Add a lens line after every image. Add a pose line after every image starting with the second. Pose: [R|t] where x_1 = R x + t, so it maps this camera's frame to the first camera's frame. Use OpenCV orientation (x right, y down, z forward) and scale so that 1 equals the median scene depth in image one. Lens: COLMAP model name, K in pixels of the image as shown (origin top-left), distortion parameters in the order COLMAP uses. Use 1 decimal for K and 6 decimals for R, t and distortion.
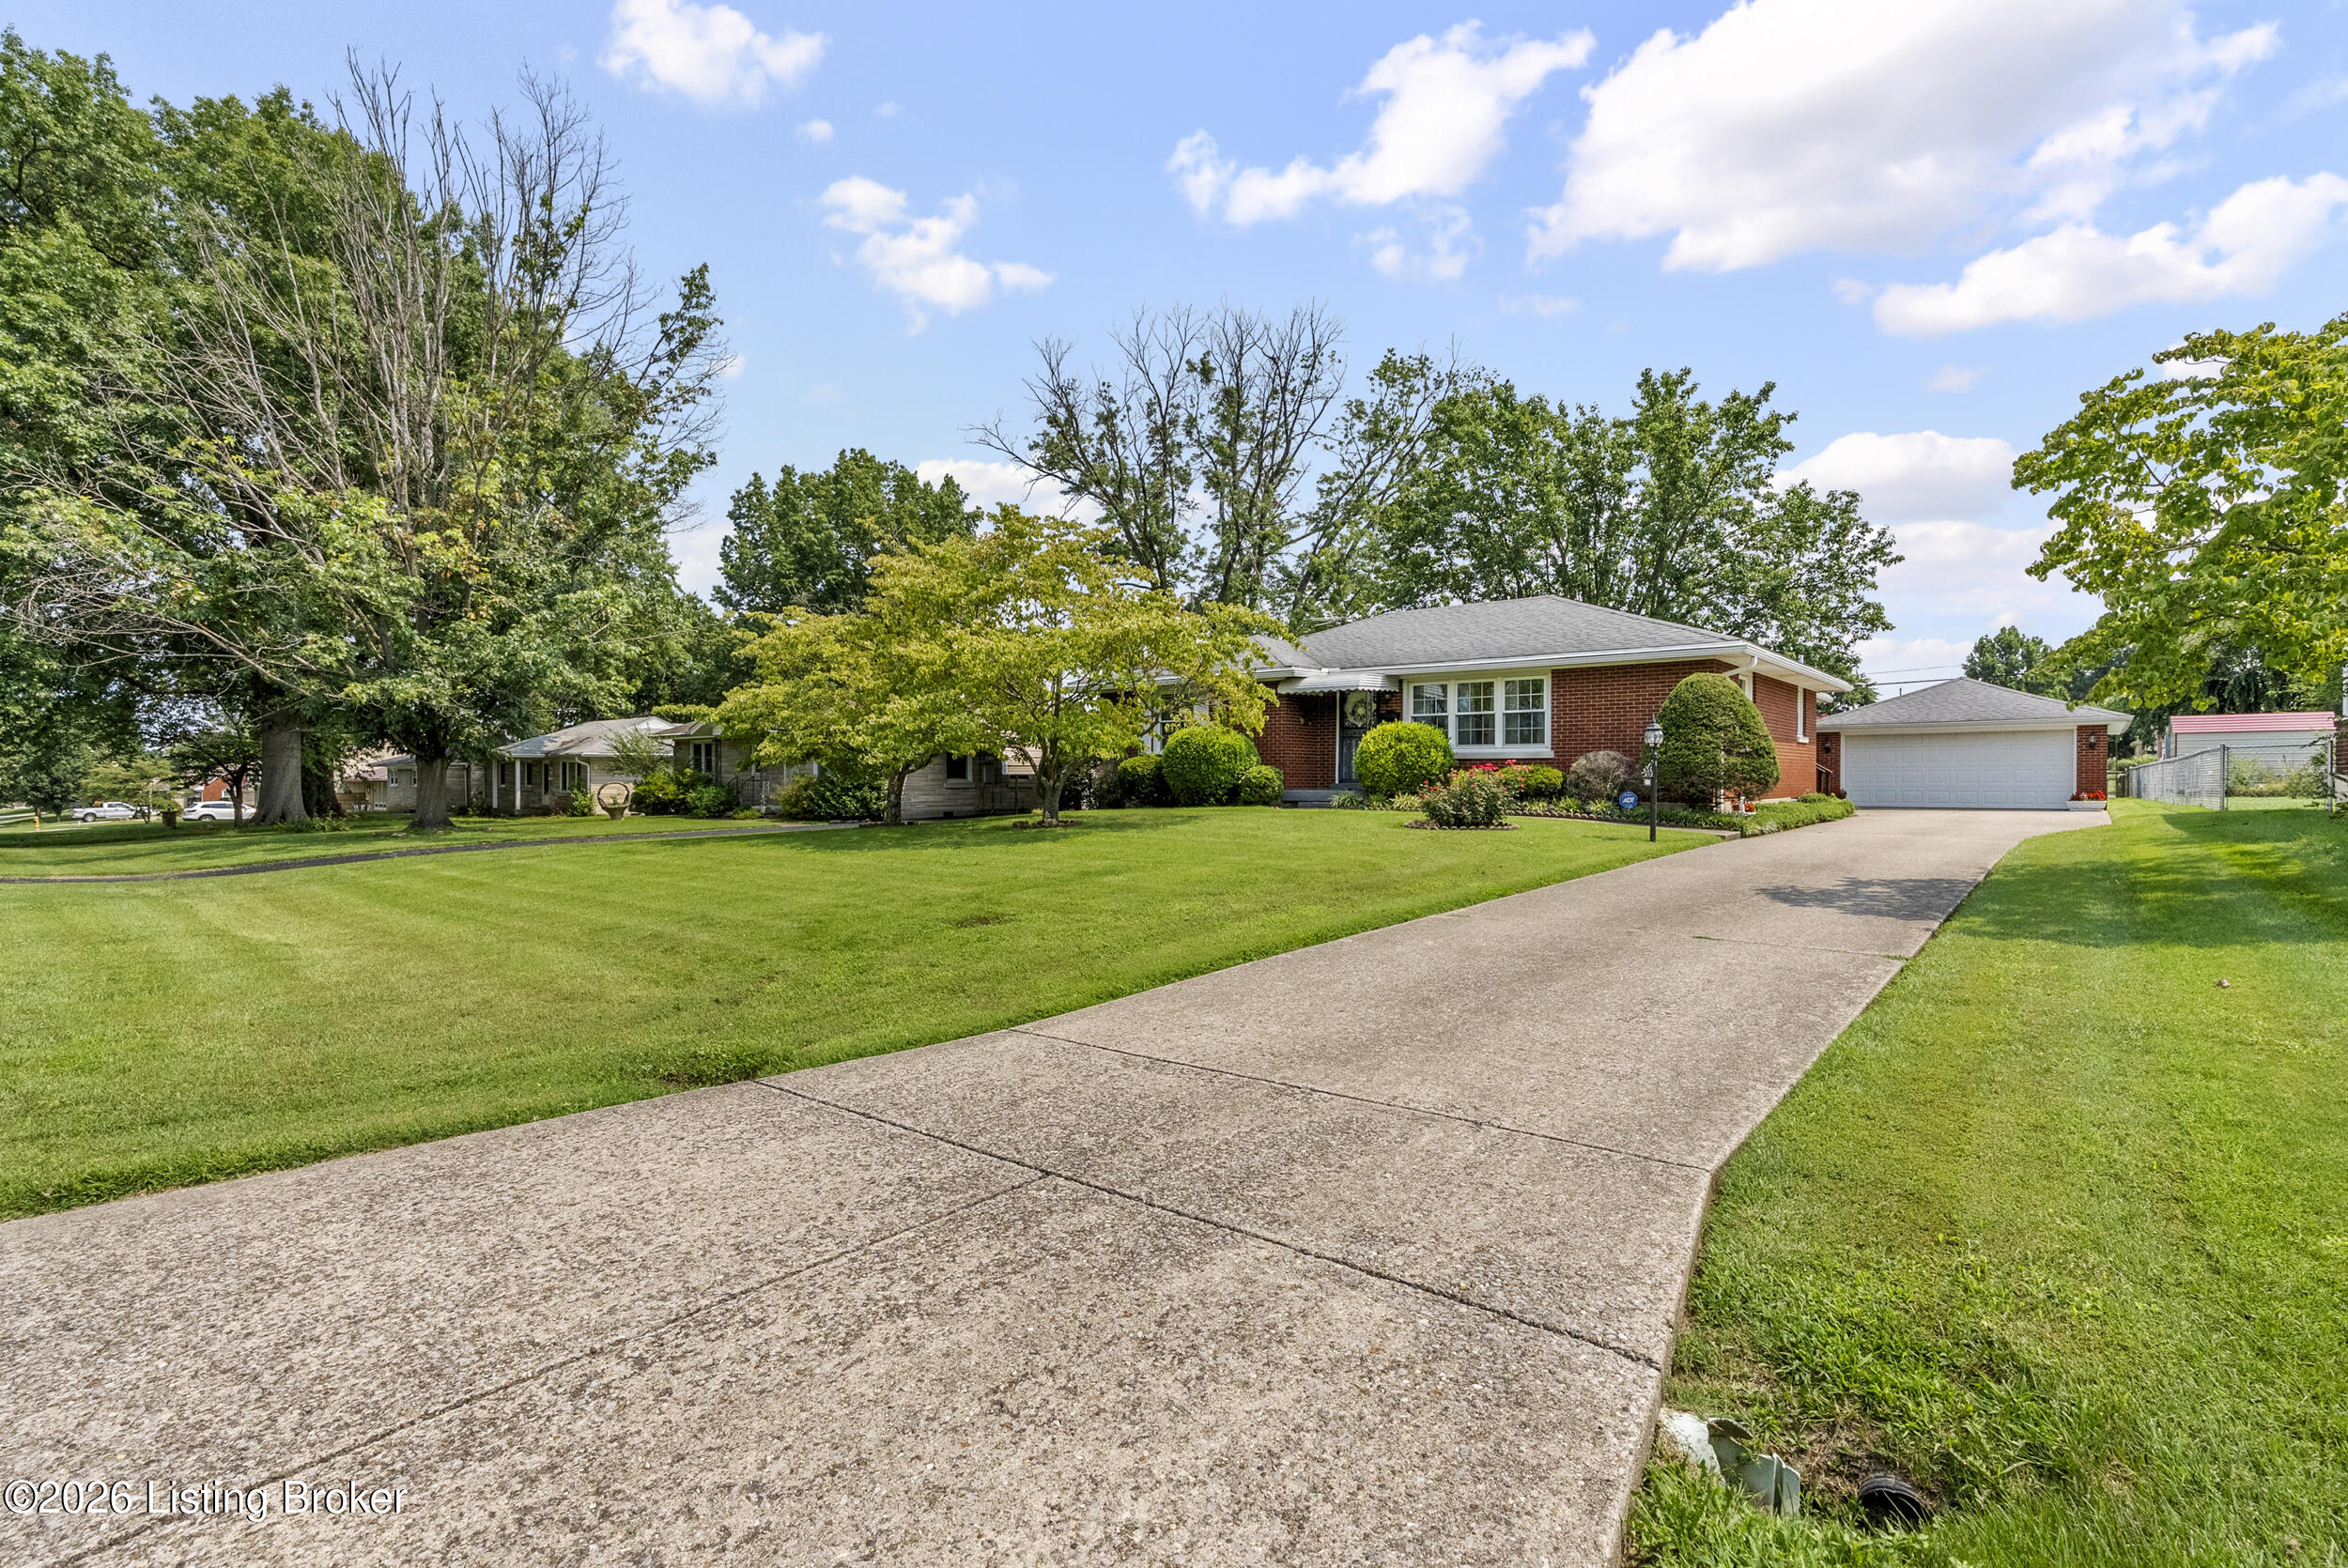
lens RADIAL K [[1062.0, 0, 1195.3], [0, 1062.0, 762.6], [0, 0, 1]] dist [-0.007562, 0.003202]
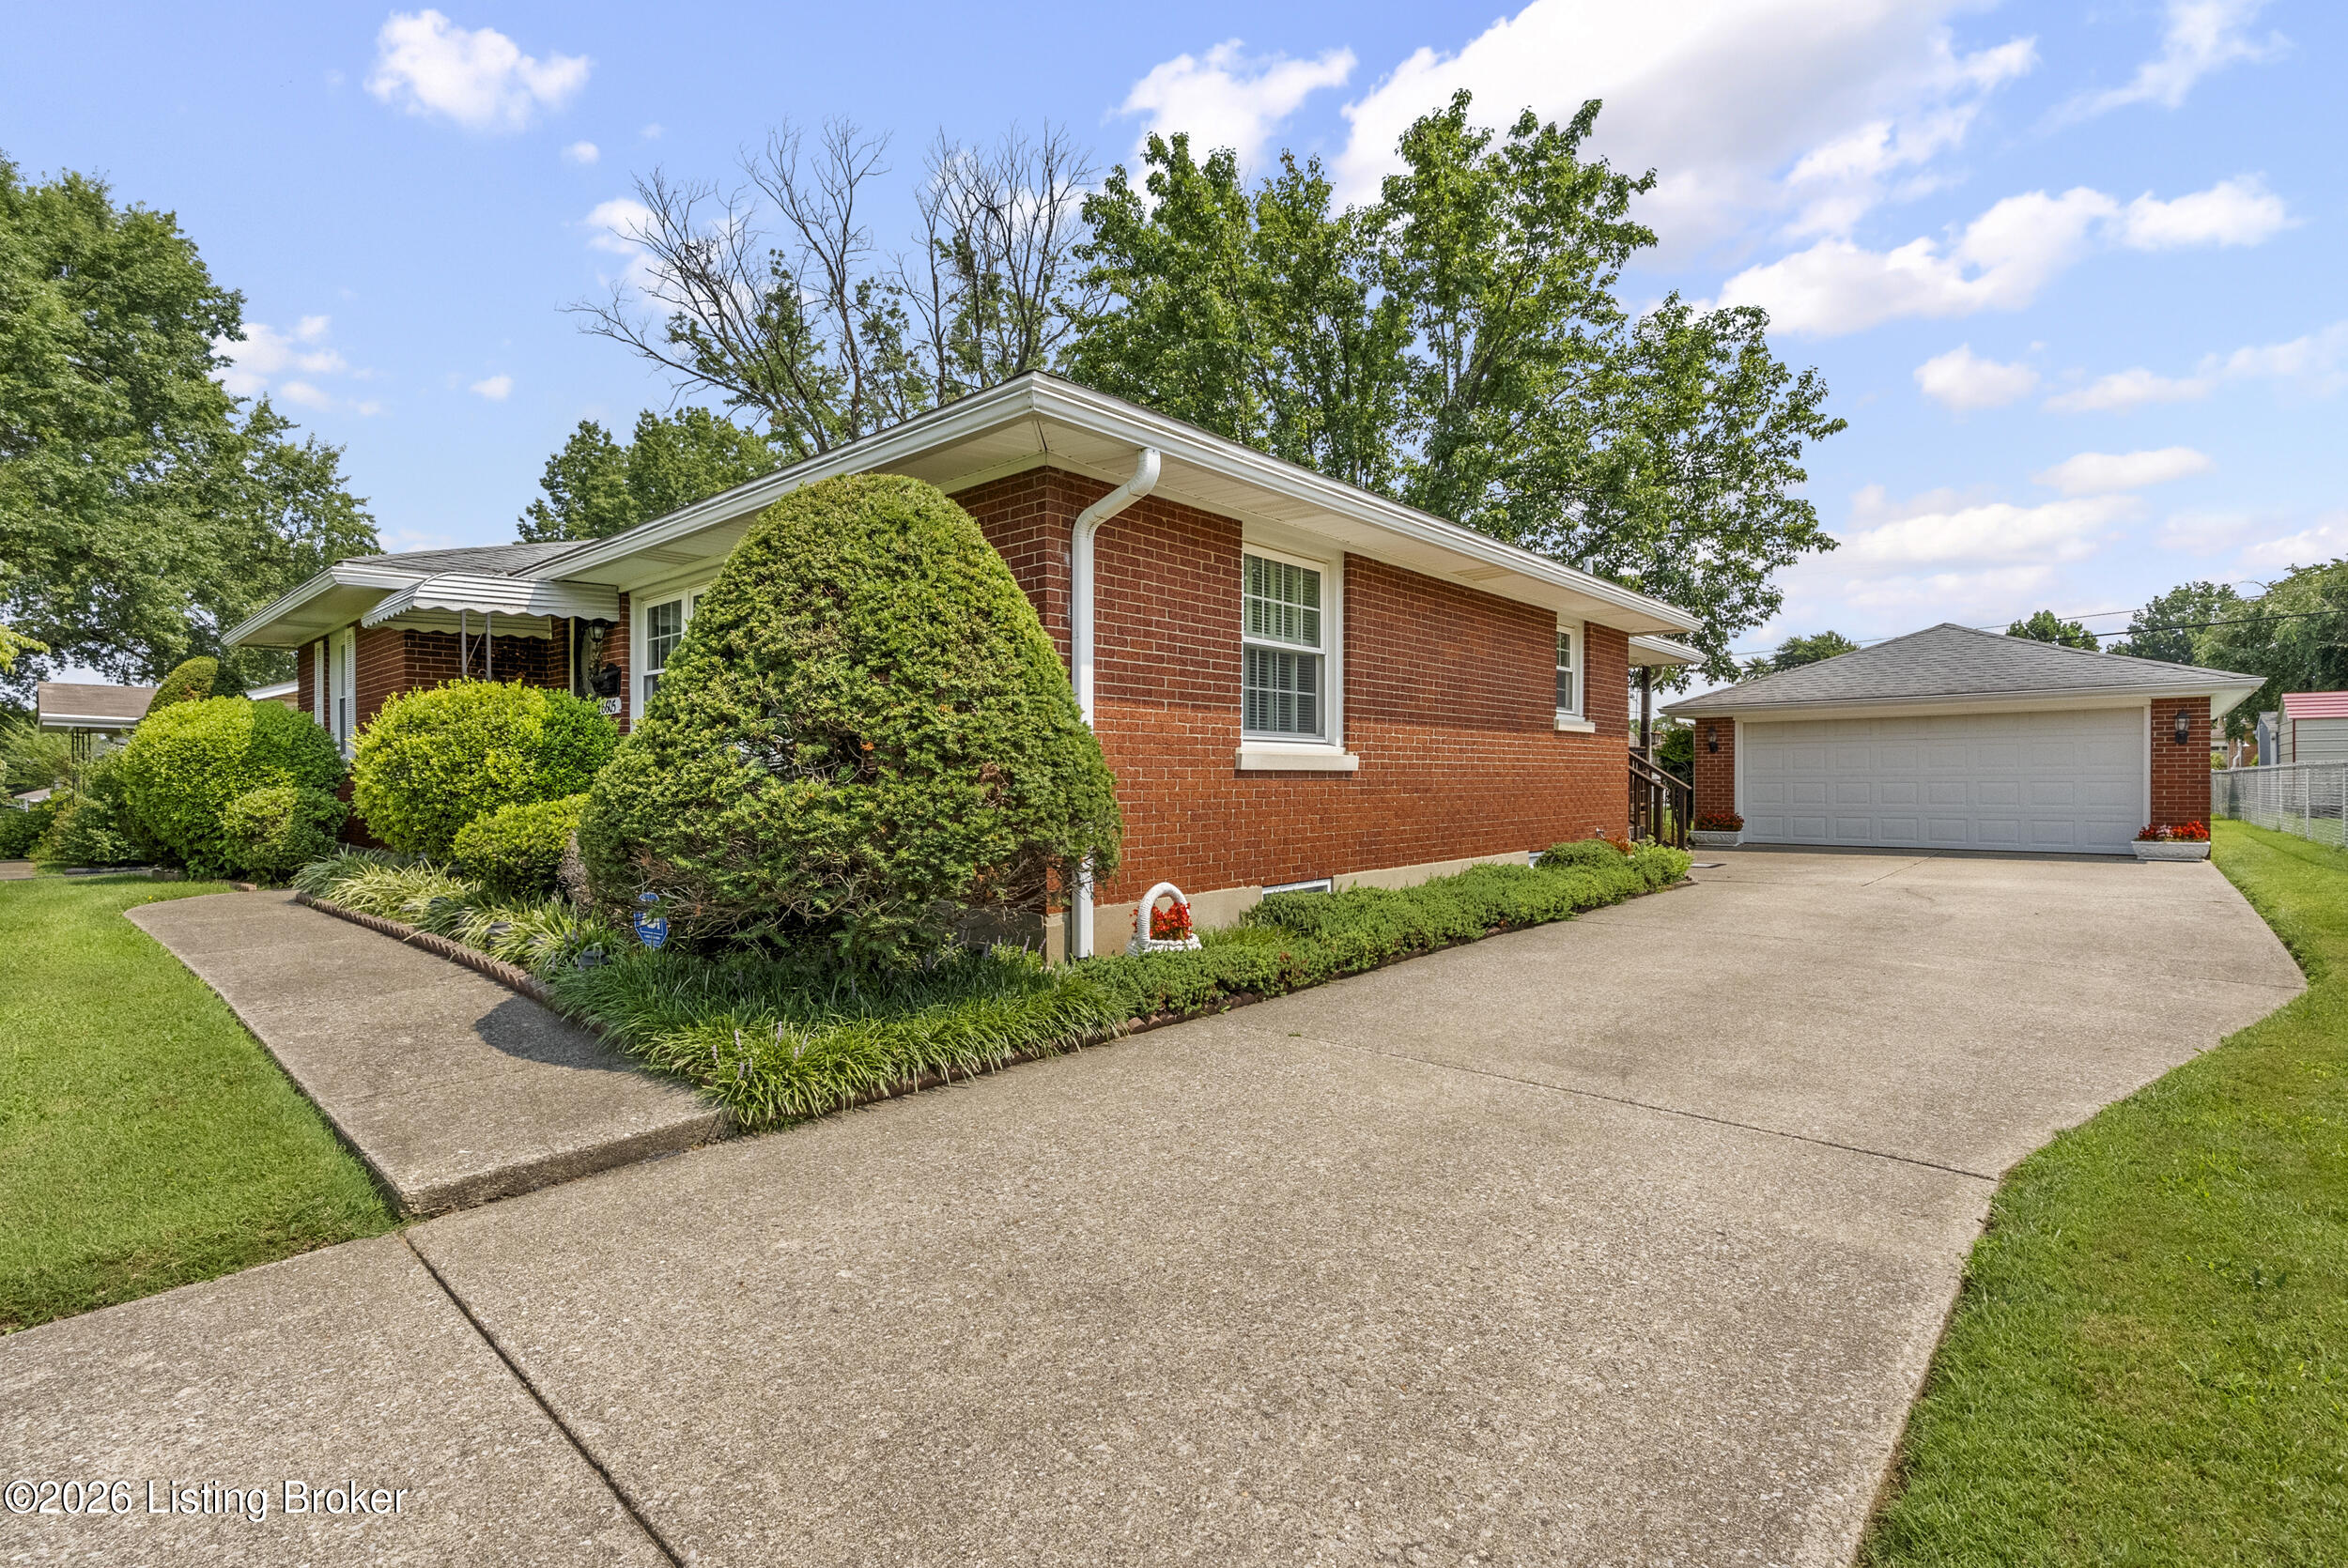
lens RADIAL K [[1062.0, 0, 1189.2], [0, 1062.0, 766.3], [0, 0, 1]] dist [-0.007562, 0.003202]
pose [[0.999663, -0.004392, -0.025596, 0.316560], [0.004474, 0.999985, 0.003130, -0.004165], [0.025581, -0.003243, 0.999667, 0.397098]]
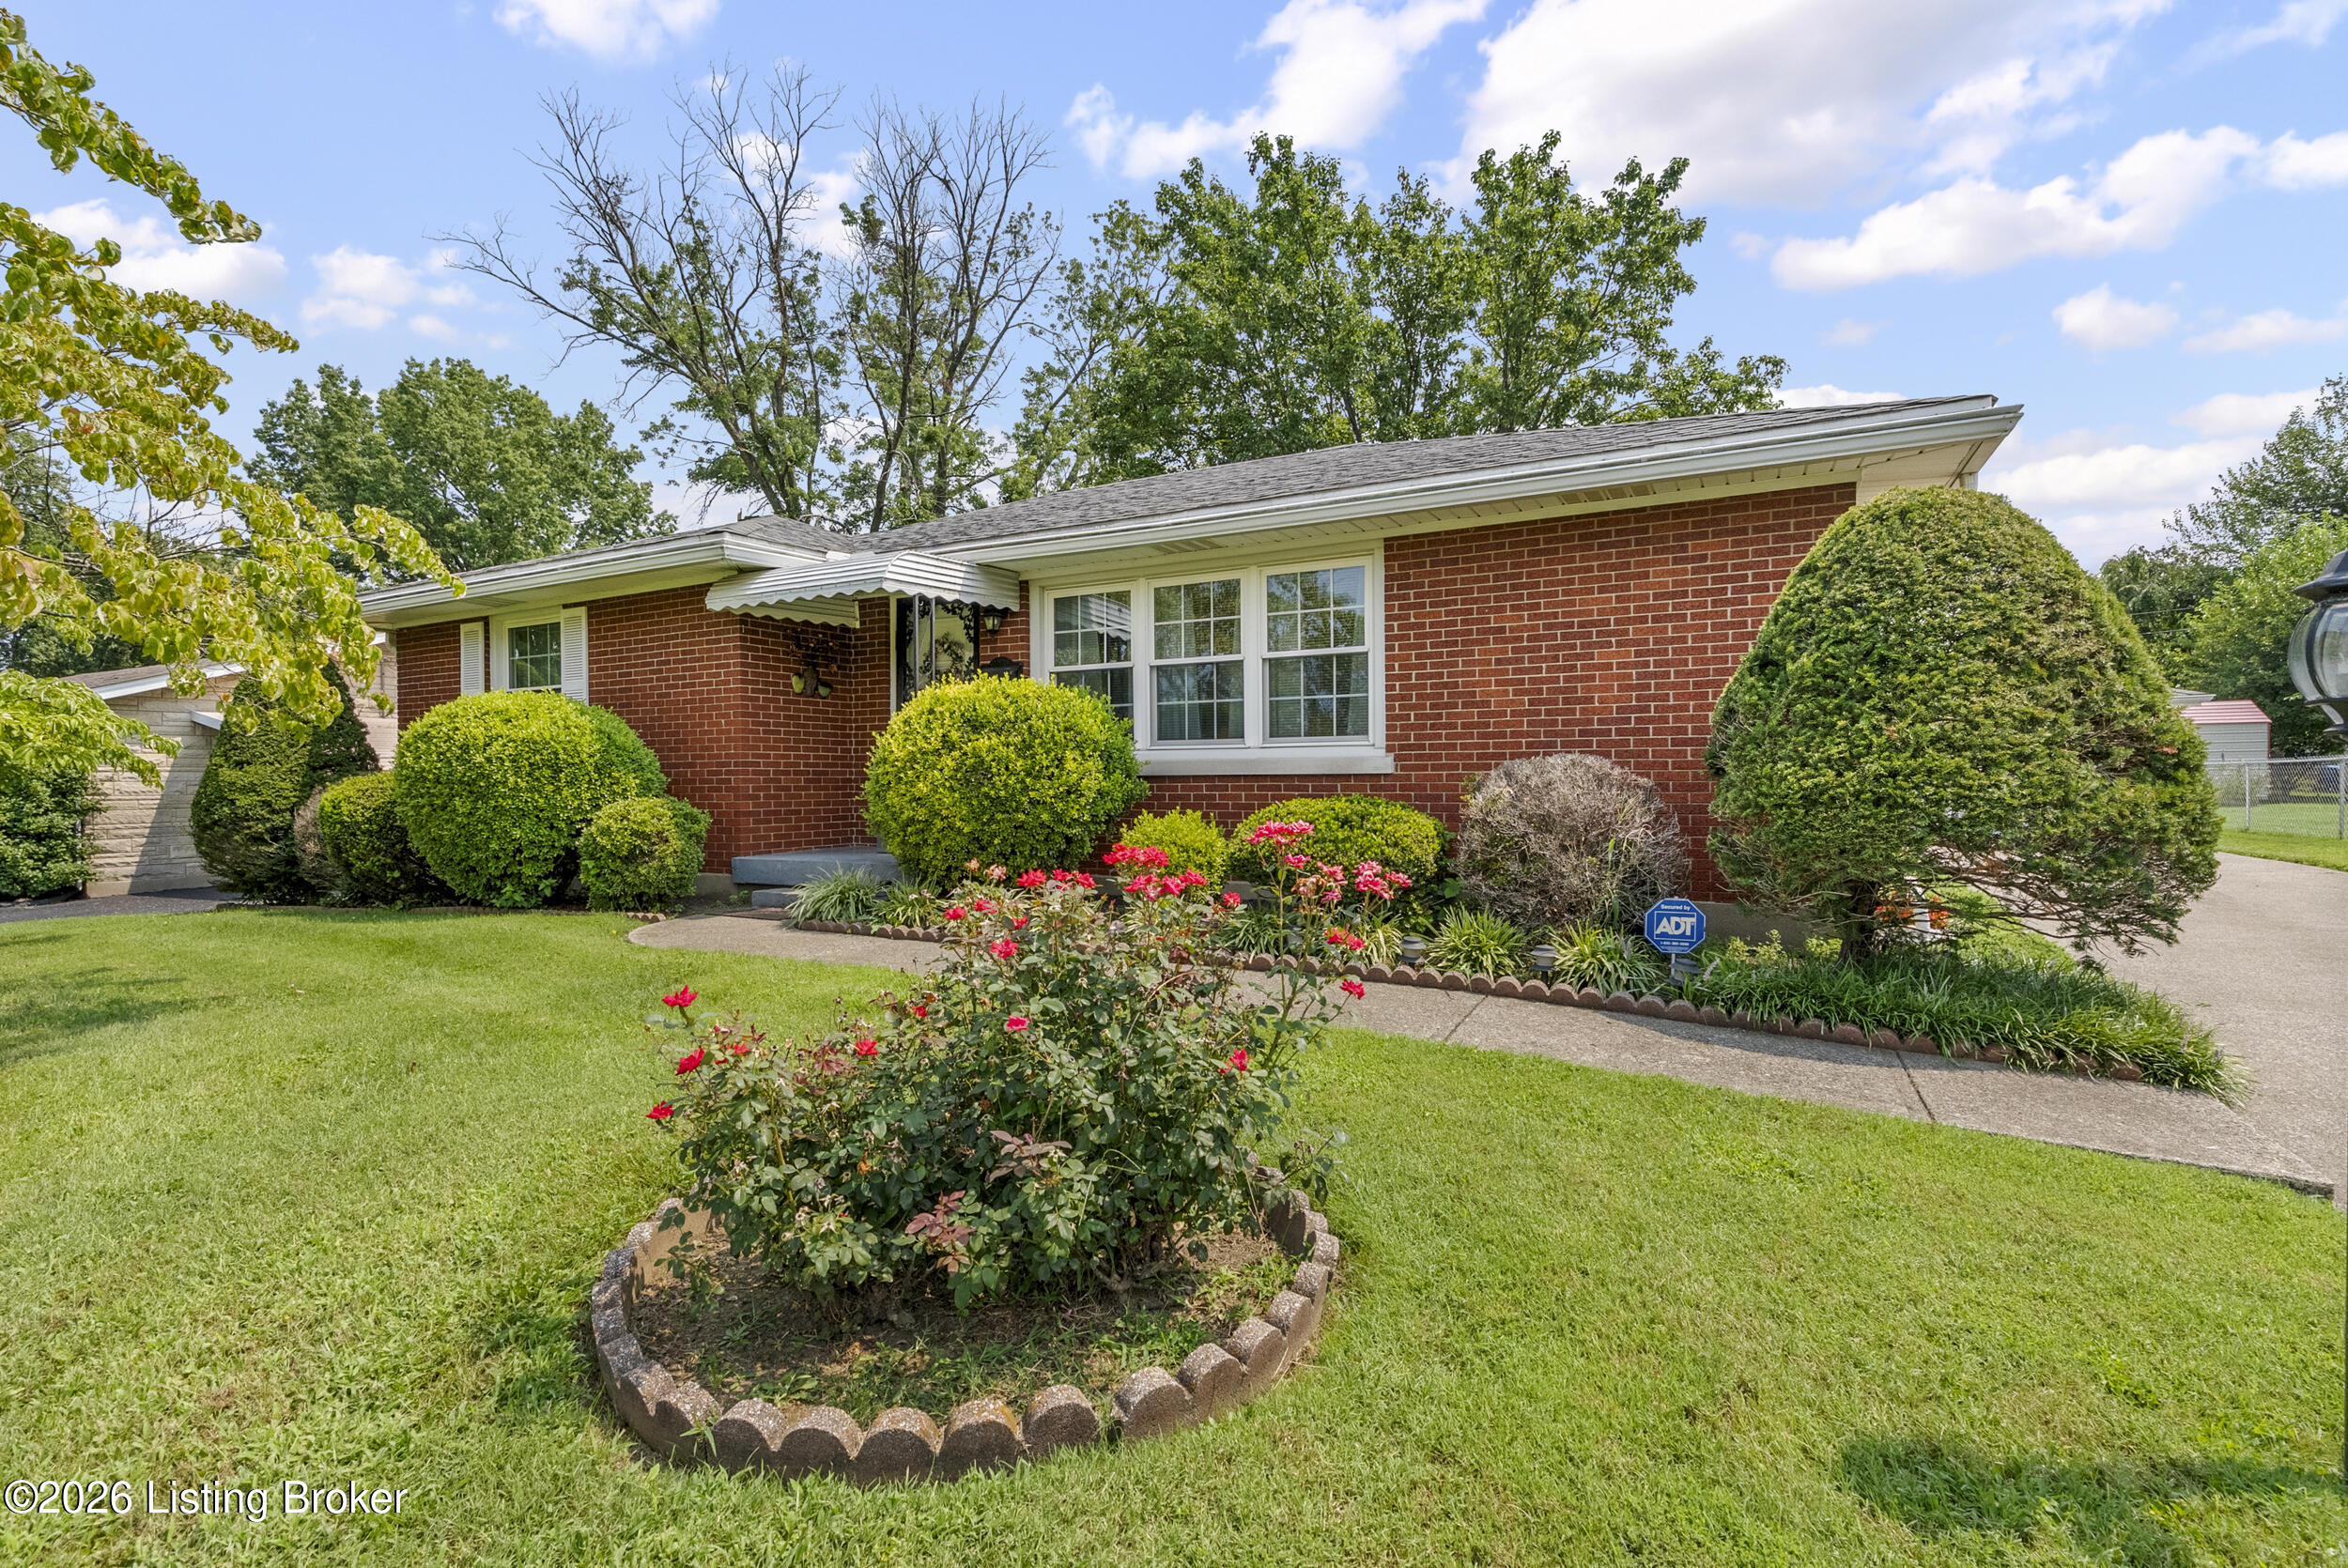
lens RADIAL K [[1062.0, 0, 1191.6], [0, 1062.0, 775.3], [0, 0, 1]] dist [-0.007562, 0.003202]
pose [[0.979334, -0.009546, 0.202025, 0.123501], [0.007262, 0.999901, 0.012041, -0.005797], [-0.202120, -0.010325, 0.979306, 0.416145]]
